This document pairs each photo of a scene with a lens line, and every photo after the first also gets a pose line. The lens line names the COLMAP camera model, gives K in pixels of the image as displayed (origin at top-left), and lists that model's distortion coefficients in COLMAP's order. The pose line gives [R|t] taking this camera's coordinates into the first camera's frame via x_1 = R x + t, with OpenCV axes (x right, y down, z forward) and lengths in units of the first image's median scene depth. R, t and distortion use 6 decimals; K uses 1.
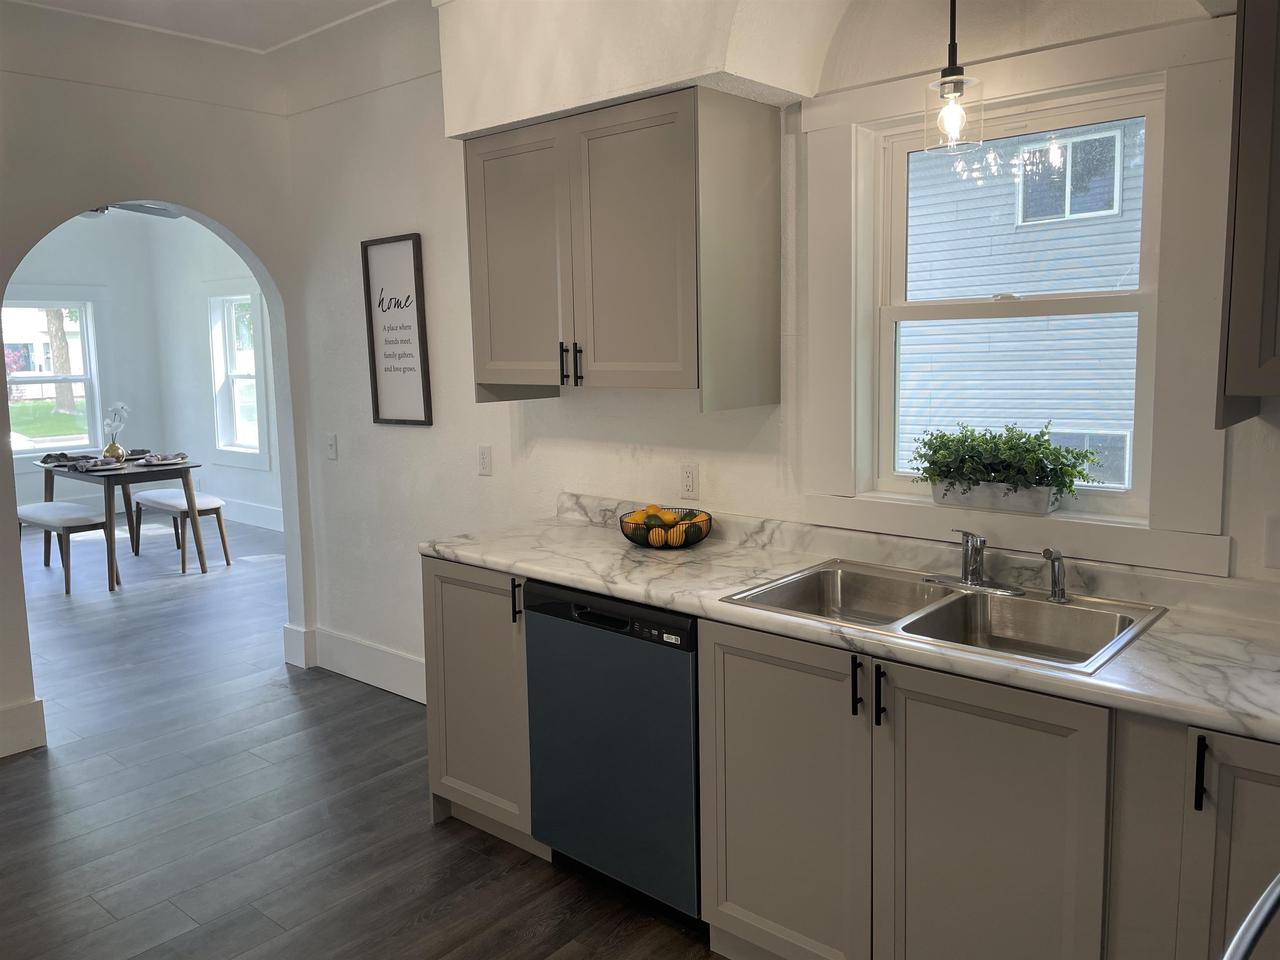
lens RADIAL K [[982.6, 0, 633.7], [0, 982.6, 477.2], [0, 0, 1]] dist [0.098330, -0.118607]
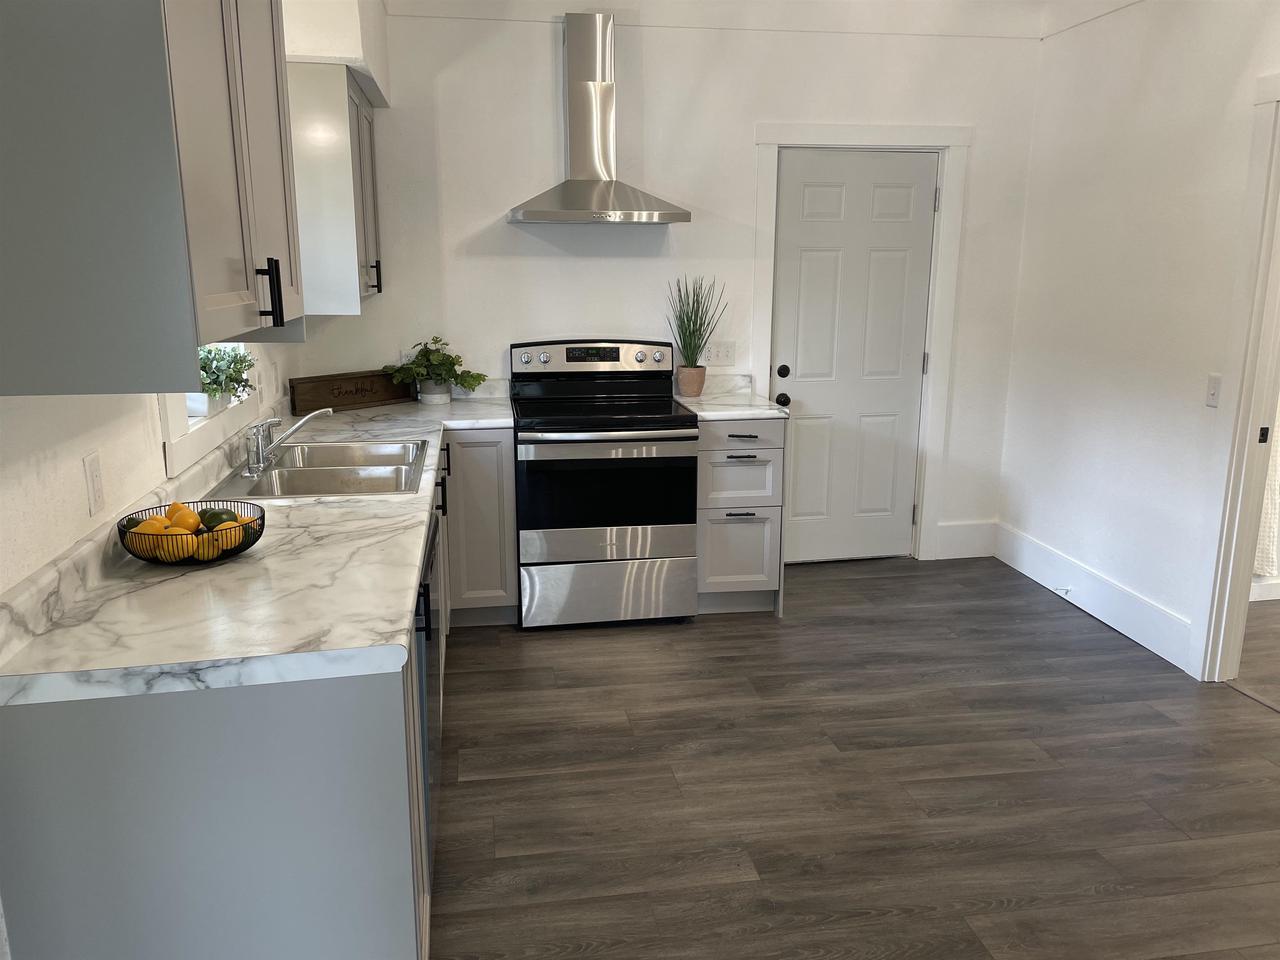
lens RADIAL K [[982.6, 0, 633.7], [0, 982.6, 477.2], [0, 0, 1]] dist [0.098330, -0.118607]
pose [[-0.773385, -0.104101, 0.625330, -0.435771], [0.118164, 0.945465, 0.303536, -0.190626], [-0.622826, 0.308642, -0.718907, 1.613098]]
